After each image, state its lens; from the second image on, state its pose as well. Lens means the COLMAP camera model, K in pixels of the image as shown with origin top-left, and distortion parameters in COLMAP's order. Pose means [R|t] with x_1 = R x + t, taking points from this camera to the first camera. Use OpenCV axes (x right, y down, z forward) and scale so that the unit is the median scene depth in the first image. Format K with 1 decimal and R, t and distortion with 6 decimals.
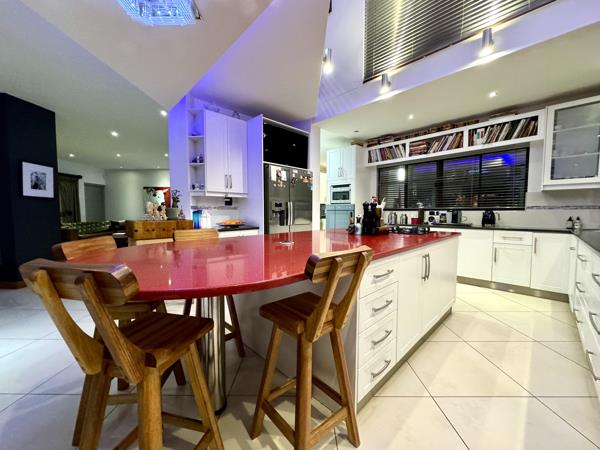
lens RADIAL K [[238.7, 0, 300.0], [0, 238.7, 225.0], [0, 0, 1]] dist [-0.001211, -0.000104]
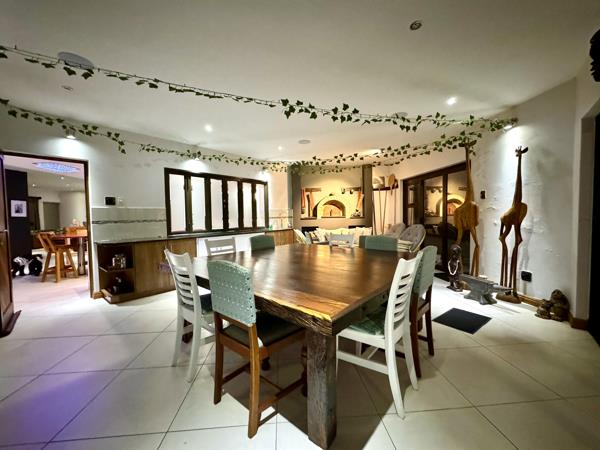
lens RADIAL K [[238.7, 0, 300.0], [0, 238.7, 225.0], [0, 0, 1]] dist [-0.001211, -0.000104]
pose [[0.995798, -0.018031, 0.089780, 0.478254], [0.020047, 0.999566, -0.021602, 0.019005], [-0.089352, 0.023311, 0.995727, -0.535278]]
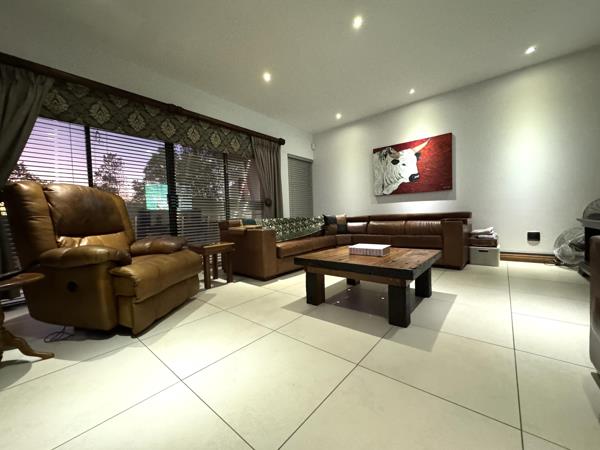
lens RADIAL K [[238.7, 0, 300.0], [0, 238.7, 225.0], [0, 0, 1]] dist [-0.001211, -0.000104]
pose [[0.769472, -0.004764, -0.638663, -0.505811], [0.000372, 0.999975, -0.007012, 0.008038], [0.638681, 0.005158, 0.769454, 0.567091]]
